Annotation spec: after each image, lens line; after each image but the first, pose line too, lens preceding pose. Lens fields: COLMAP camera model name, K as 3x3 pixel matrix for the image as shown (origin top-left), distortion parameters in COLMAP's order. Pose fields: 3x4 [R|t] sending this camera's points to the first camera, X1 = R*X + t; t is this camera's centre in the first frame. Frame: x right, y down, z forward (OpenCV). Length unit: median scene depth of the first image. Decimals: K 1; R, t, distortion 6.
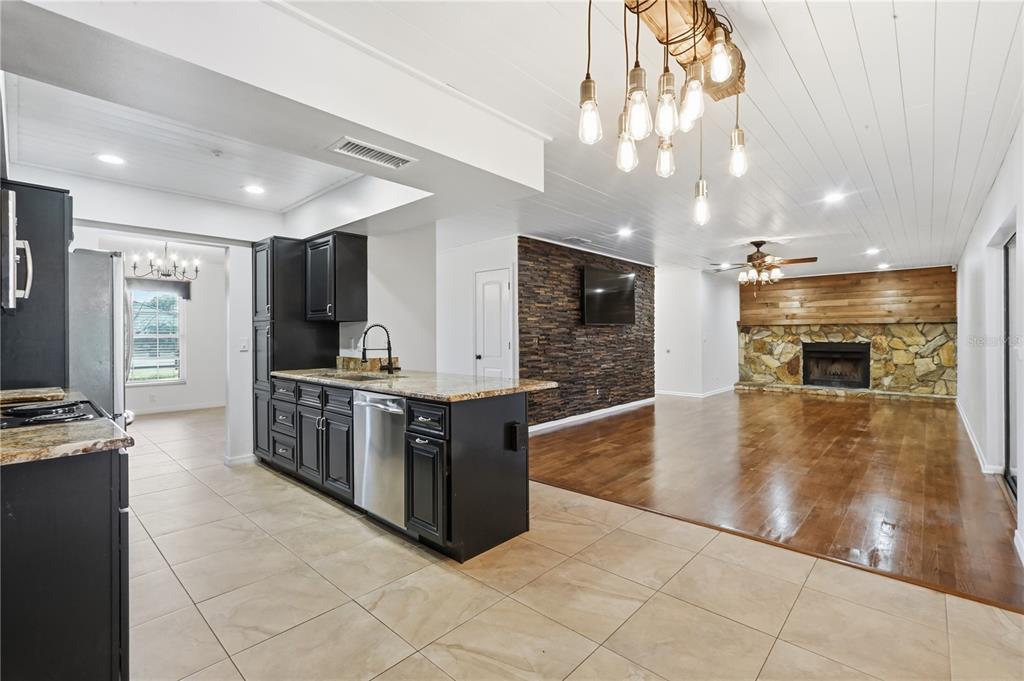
lens RADIAL K [[457.6, 0, 511.8], [0, 457.6, 335.0], [0, 0, 1]] dist [0.000012, 0.002065]
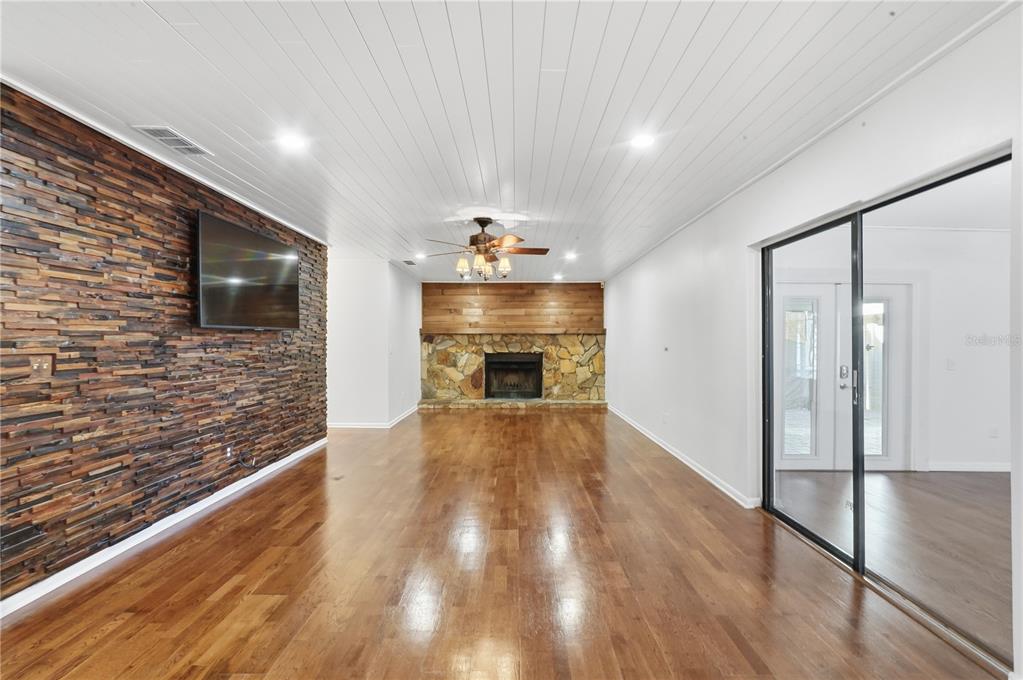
lens RADIAL K [[457.1, 0, 512.1], [0, 457.1, 340.9], [0, 0, 1]] dist [0.000012, 0.002065]
pose [[0.743757, 0.004425, 0.668435, 0.065060], [-0.001093, 0.999985, -0.005403, -0.004064], [-0.668449, 0.003288, 0.743751, 0.324973]]
